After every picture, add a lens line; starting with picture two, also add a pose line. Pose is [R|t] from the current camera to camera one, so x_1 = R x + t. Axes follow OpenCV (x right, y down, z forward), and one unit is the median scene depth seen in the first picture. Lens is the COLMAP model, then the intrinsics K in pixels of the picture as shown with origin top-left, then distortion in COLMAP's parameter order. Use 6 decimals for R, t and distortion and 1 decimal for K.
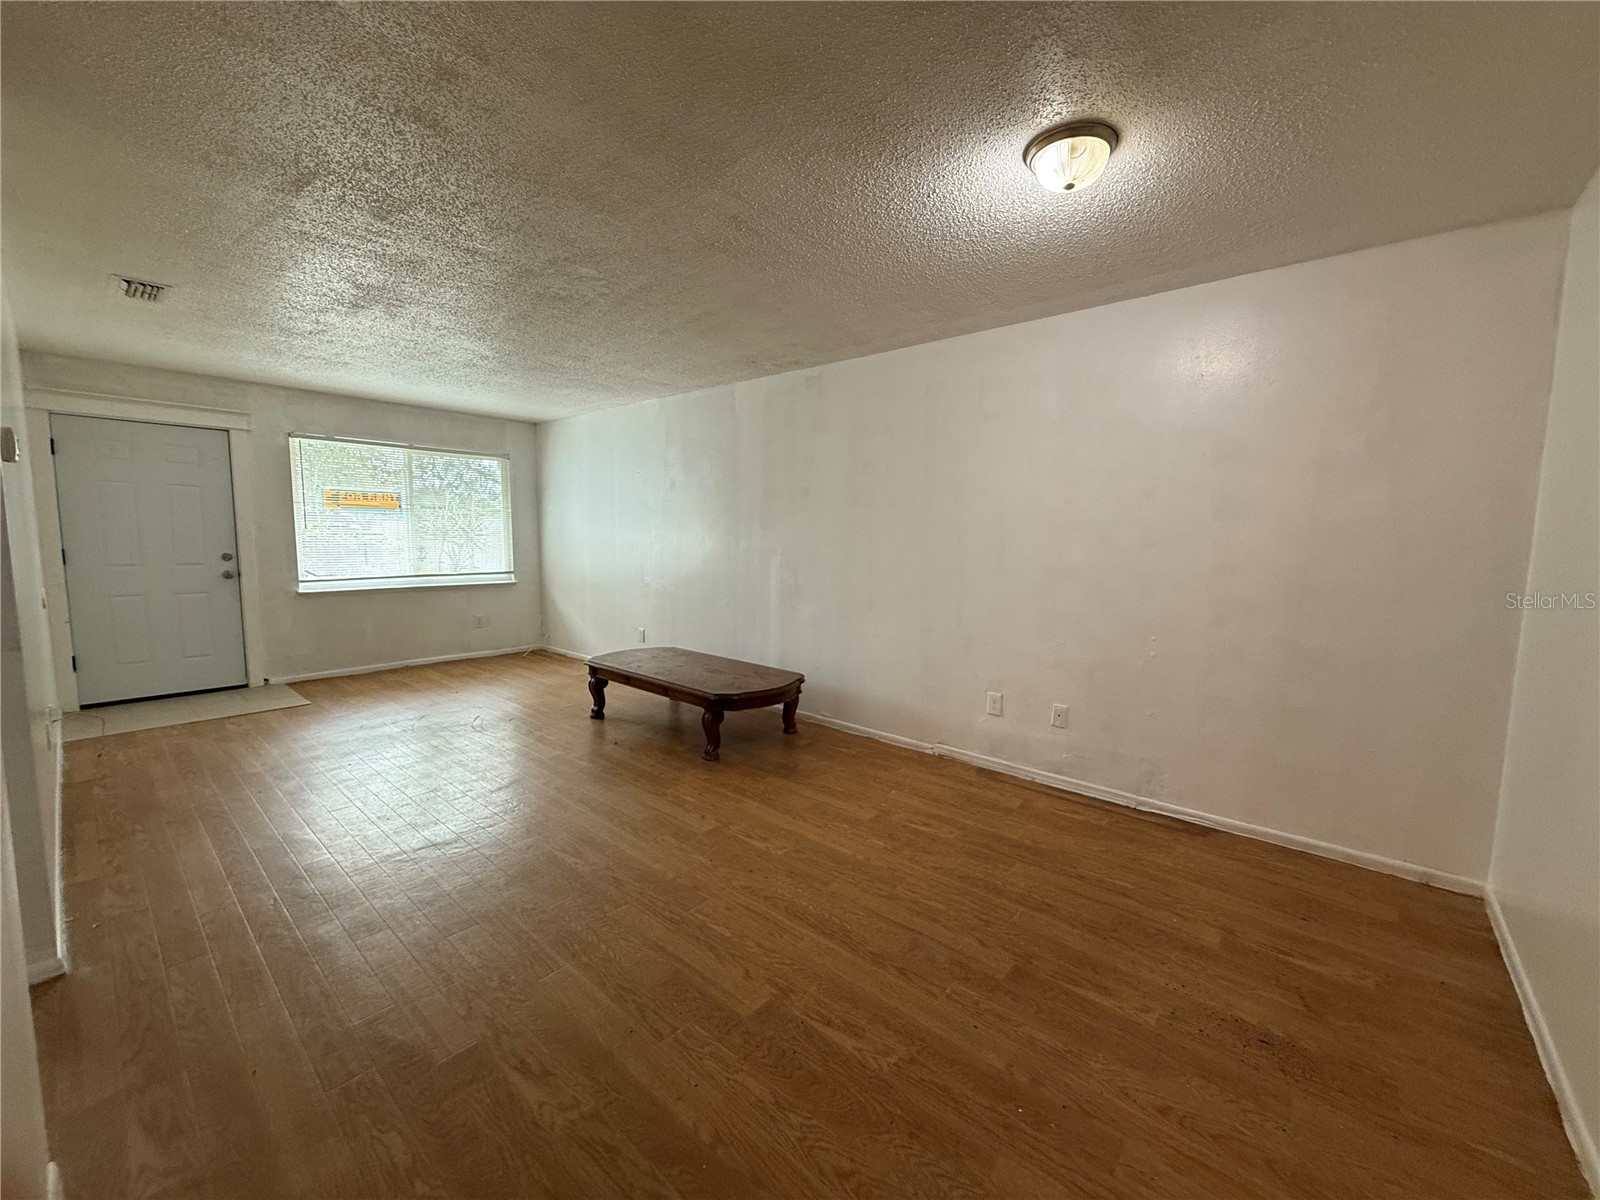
lens RADIAL K [[630.7, 0, 796.3], [0, 630.7, 595.0], [0, 0, 1]] dist [0.001117, 0.000092]
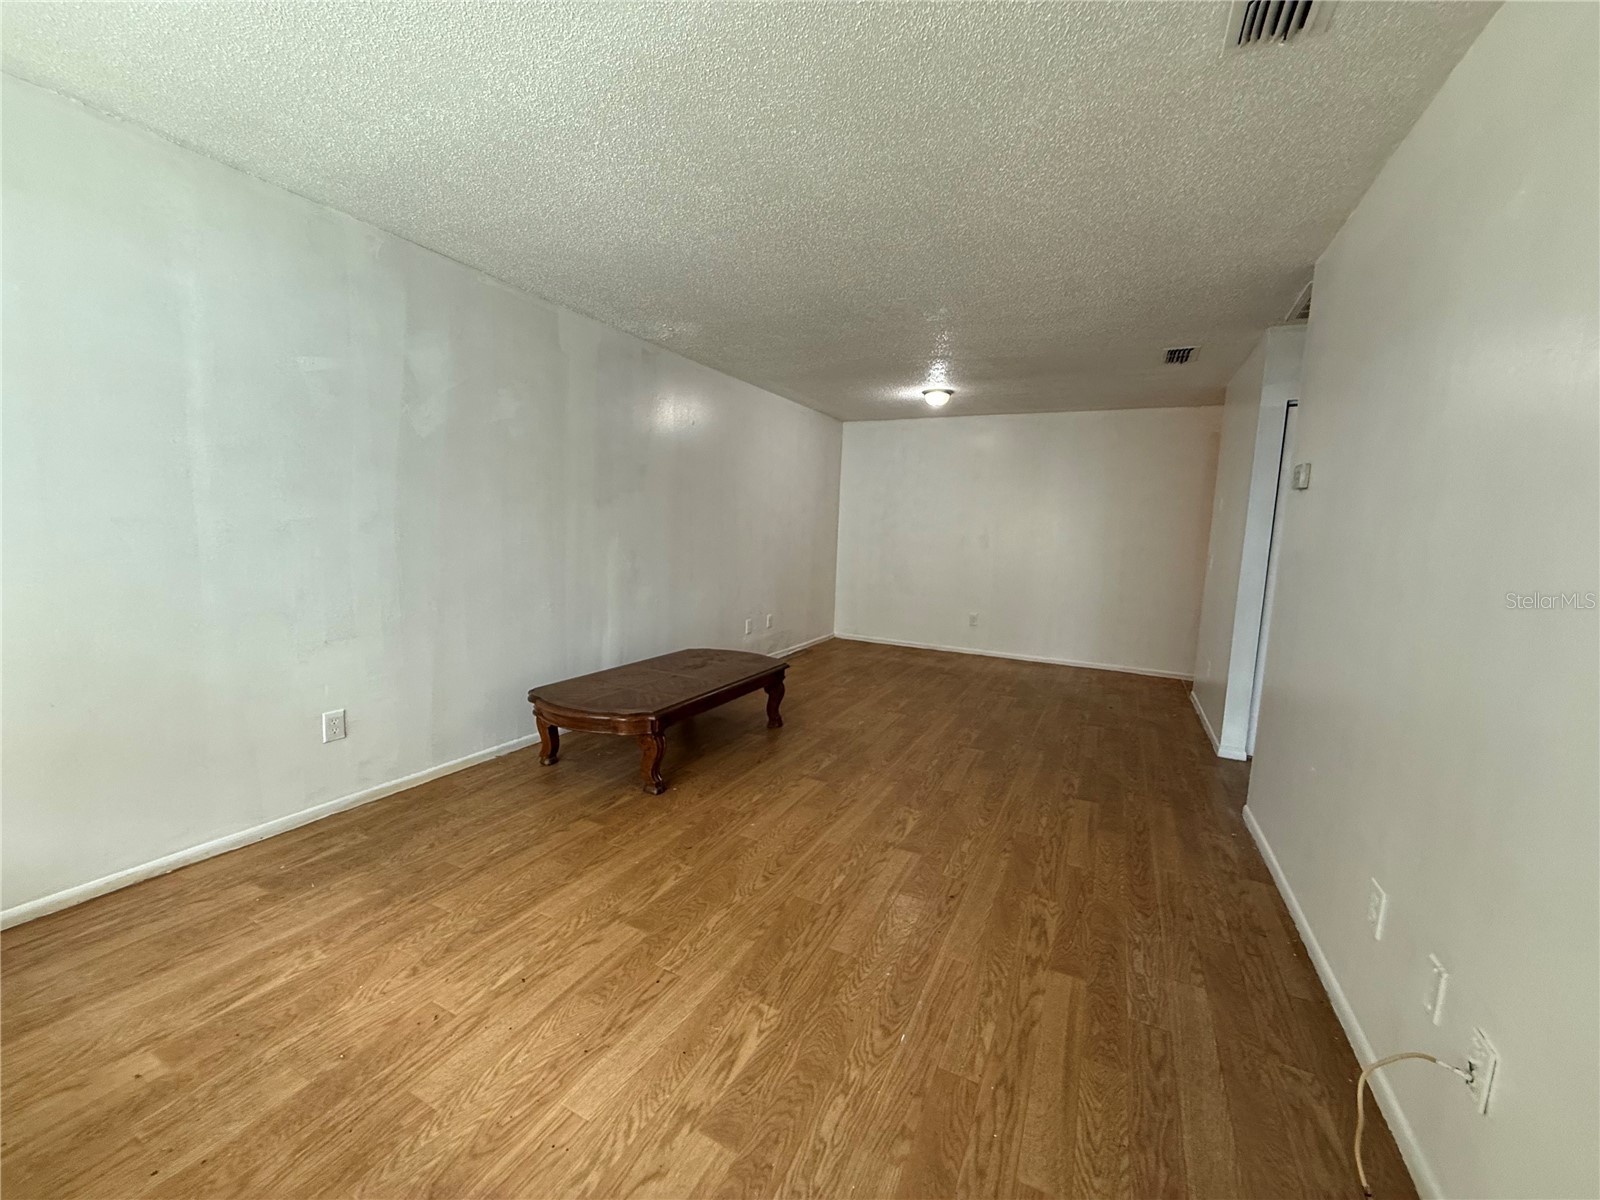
lens RADIAL K [[630.7, 0, 798.1], [0, 630.7, 603.3], [0, 0, 1]] dist [0.001117, 0.000092]
pose [[-0.247287, -0.125698, 0.960755, -0.757361], [0.057529, 0.987896, 0.144056, -0.077117], [-0.967233, 0.090895, -0.237062, 1.087145]]
